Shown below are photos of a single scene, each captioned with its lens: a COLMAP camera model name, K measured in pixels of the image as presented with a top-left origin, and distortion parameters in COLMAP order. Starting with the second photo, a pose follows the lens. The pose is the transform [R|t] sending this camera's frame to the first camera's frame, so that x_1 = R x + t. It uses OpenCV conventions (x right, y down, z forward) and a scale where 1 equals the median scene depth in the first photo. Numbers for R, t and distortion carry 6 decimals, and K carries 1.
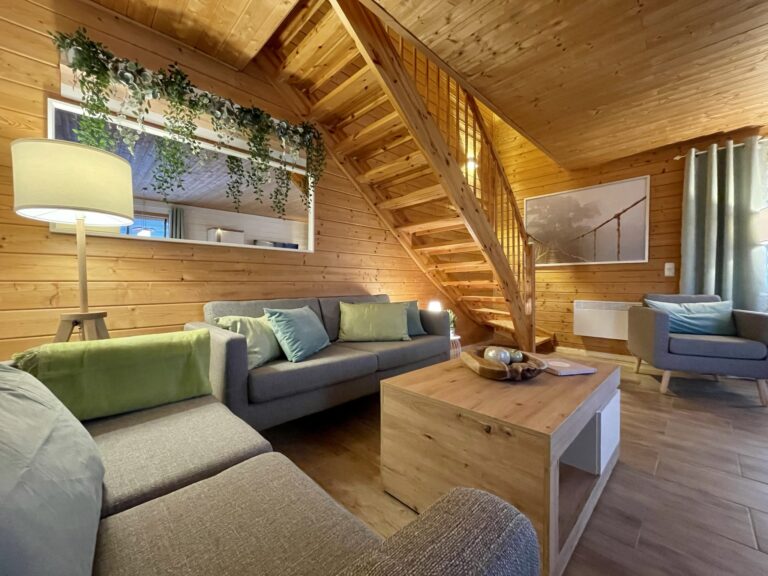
lens RADIAL K [[311.0, 0, 383.0], [0, 311.0, 289.5], [0, 0, 1]] dist [-0.001720, 0.000587]
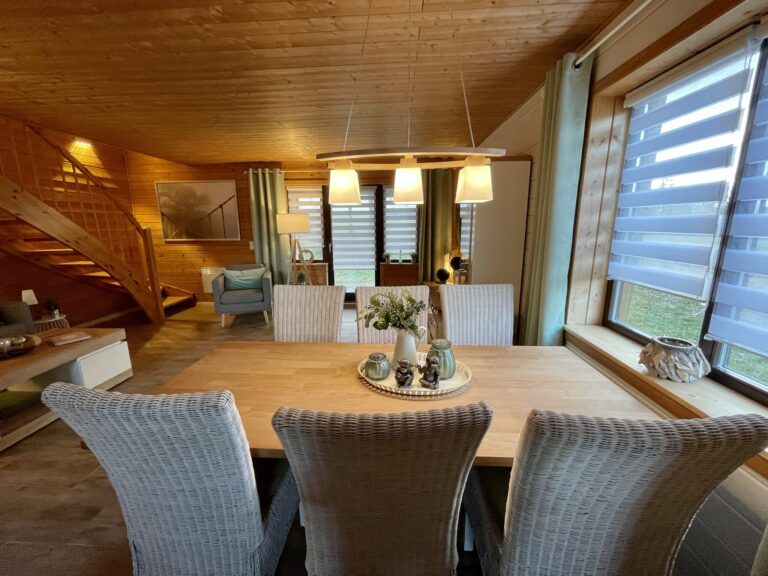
lens RADIAL K [[311.0, 0, 380.3], [0, 311.0, 288.3], [0, 0, 1]] dist [-0.001720, 0.000587]
pose [[0.737499, -0.143549, 0.659915, 0.350652], [0.020776, 0.981509, 0.190286, -0.142366], [-0.675028, -0.126626, 0.726844, -0.620348]]
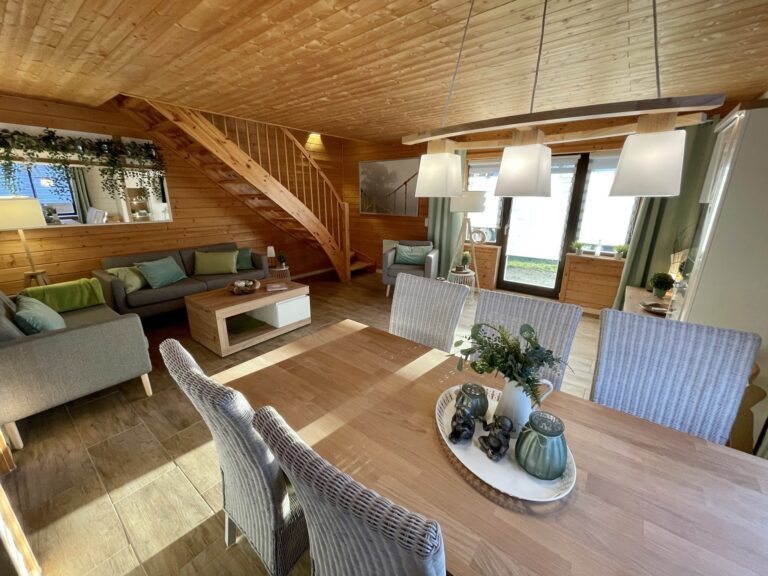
lens RADIAL K [[311.0, 0, 380.5], [0, 311.0, 288.0], [0, 0, 1]] dist [-0.001720, 0.000587]
pose [[0.991493, -0.031736, 0.126230, 0.494256], [-0.002881, 0.964232, 0.265046, -0.167507], [-0.130126, -0.263155, 0.955938, -0.608424]]
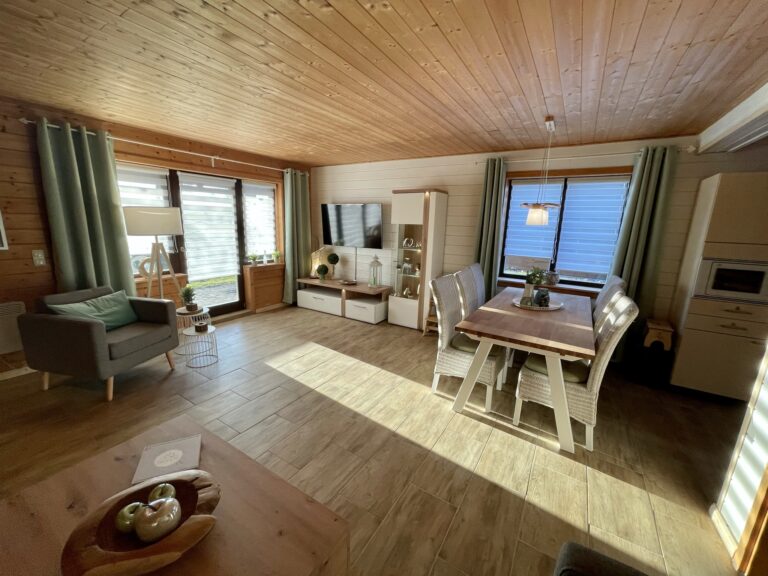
lens RADIAL K [[311.0, 0, 380.0], [0, 311.0, 288.8], [0, 0, 1]] dist [-0.001720, 0.000587]
pose [[-0.226351, -0.210361, 0.951059, -0.118190], [-0.011500, 0.976910, 0.213342, -0.179928], [-0.973978, 0.037353, -0.223544, 0.299656]]
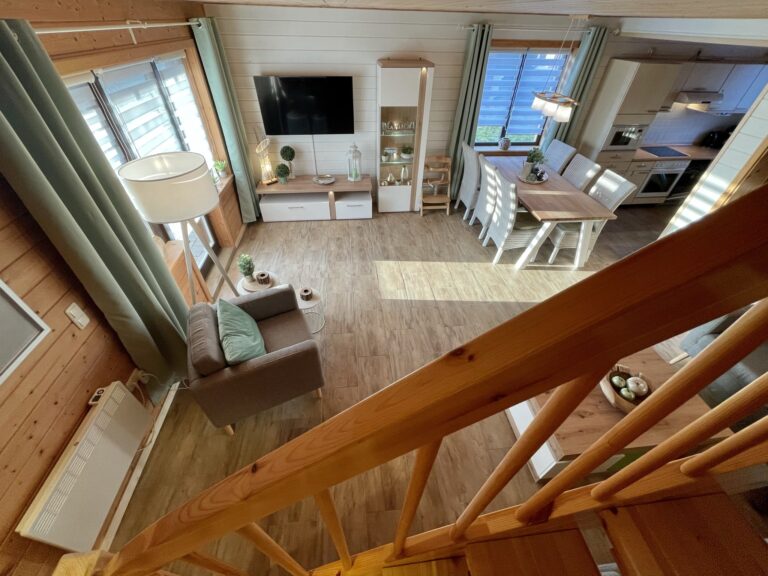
lens RADIAL K [[311.0, 0, 379.1], [0, 311.0, 288.0], [0, 0, 1]] dist [-0.001720, 0.000587]
pose [[-0.783003, -0.422779, 0.456251, 0.363949], [-0.009017, 0.741138, 0.671292, -0.455918], [-0.621953, 0.521509, -0.584125, 1.009653]]
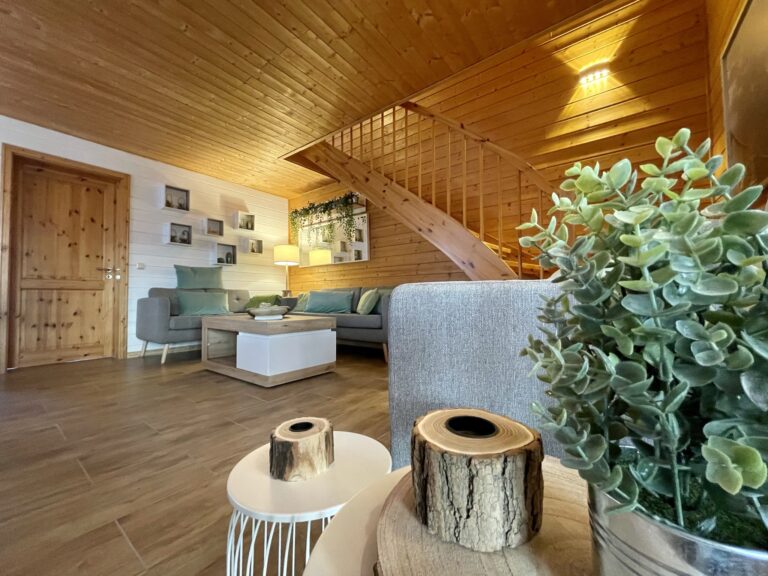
lens RADIAL K [[311.0, 0, 379.2], [0, 311.0, 289.3], [0, 0, 1]] dist [-0.001720, 0.000587]
pose [[0.131806, -0.030951, -0.990792, 1.103146], [-0.009247, 0.999431, -0.032451, 0.069487], [0.991232, 0.013439, 0.131445, 0.651018]]
